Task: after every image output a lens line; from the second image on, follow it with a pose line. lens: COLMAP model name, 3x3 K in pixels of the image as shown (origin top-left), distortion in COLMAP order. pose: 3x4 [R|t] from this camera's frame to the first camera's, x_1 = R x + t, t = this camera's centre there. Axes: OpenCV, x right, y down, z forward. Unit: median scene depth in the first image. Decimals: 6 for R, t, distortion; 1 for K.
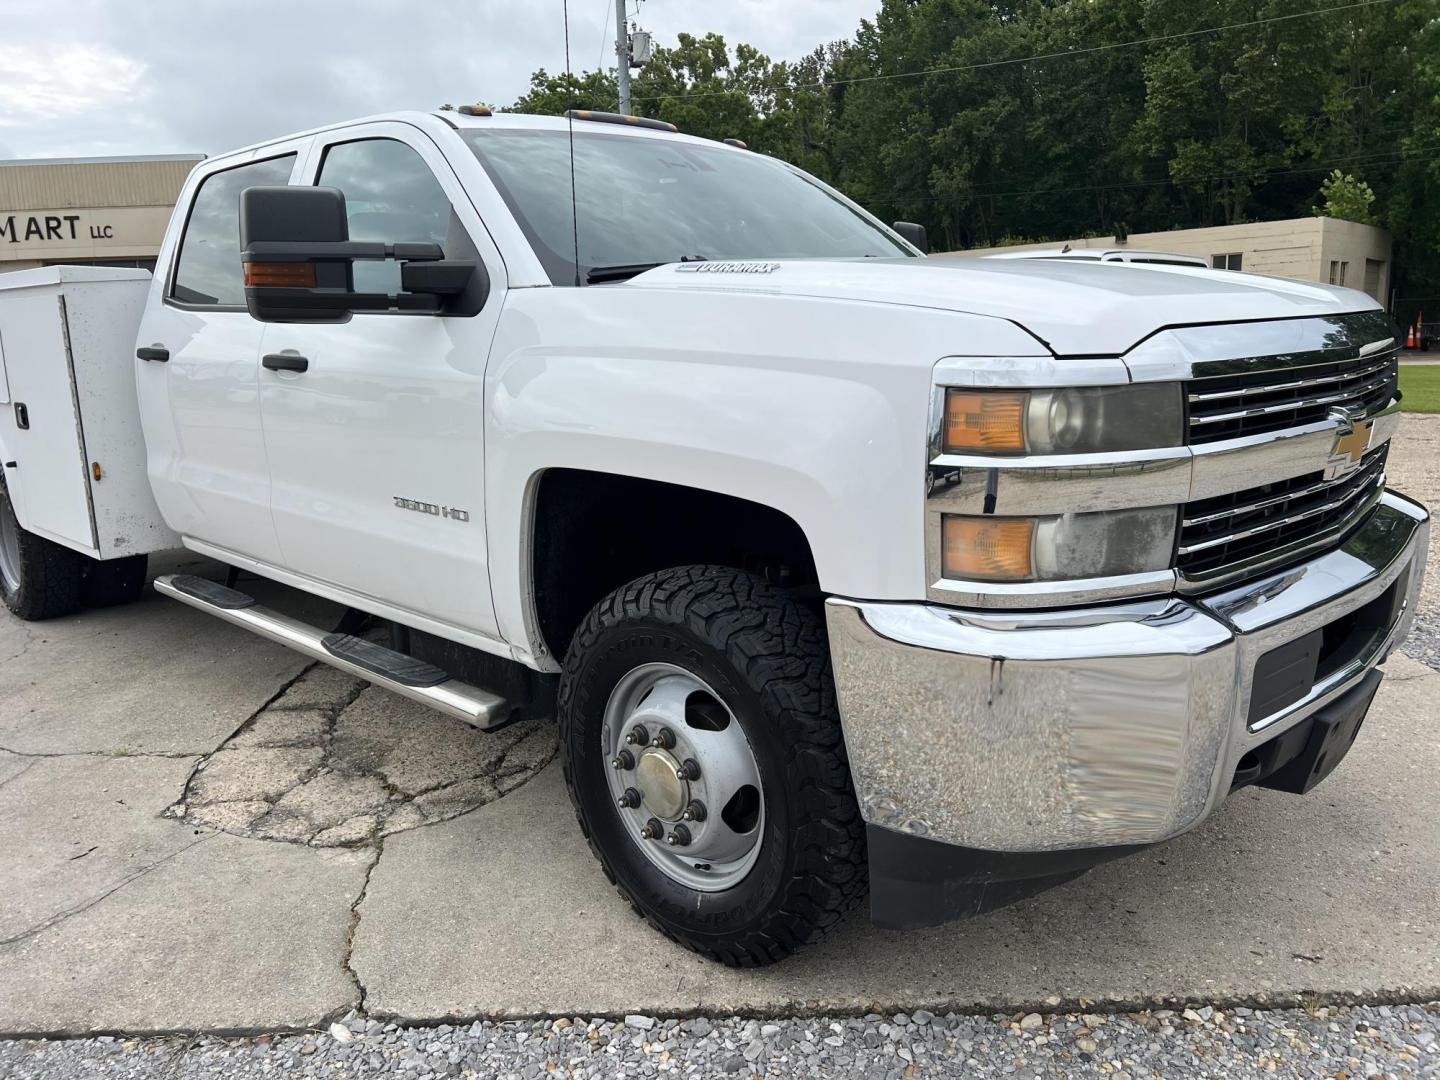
lens RADIAL K [[1129.1, 0, 705.0], [0, 1129.1, 564.1], [0, 0, 1]] dist [0.000499, -0.002351]
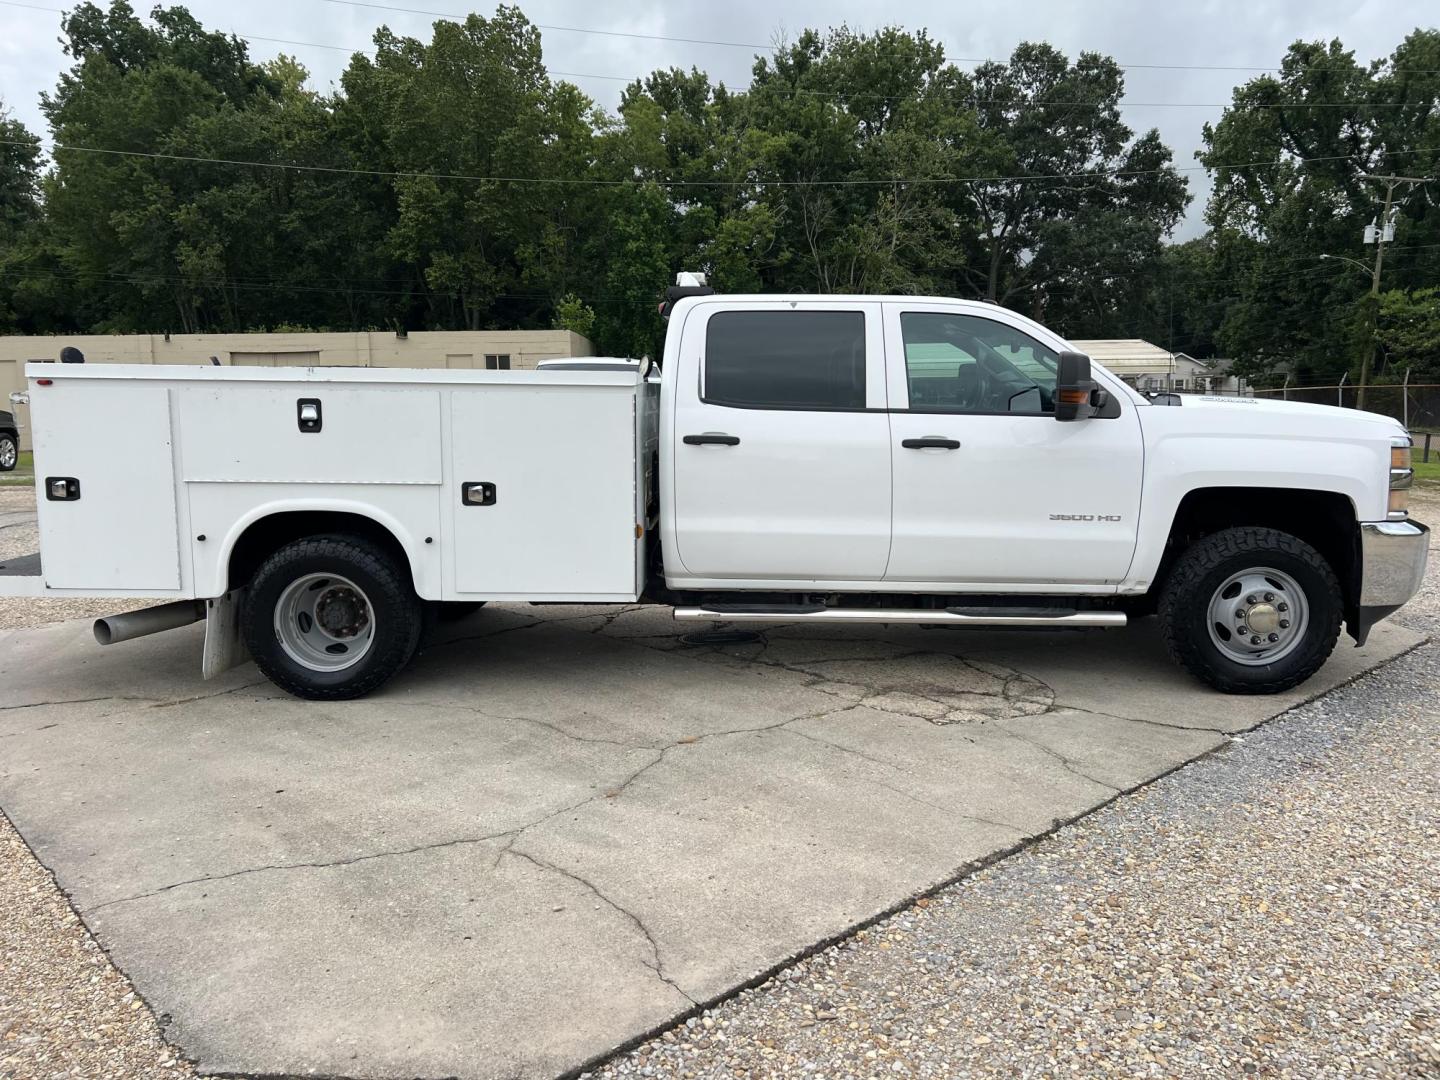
lens RADIAL K [[1150.7, 0, 717.4], [0, 1150.7, 575.9], [0, 0, 1]] dist [0.060625, 0.003643]
pose [[0.705145, -0.082436, 0.704255, -0.234214], [0.128485, 0.991632, -0.012572, -0.000746], [-0.697325, 0.099352, 0.709836, 0.005569]]
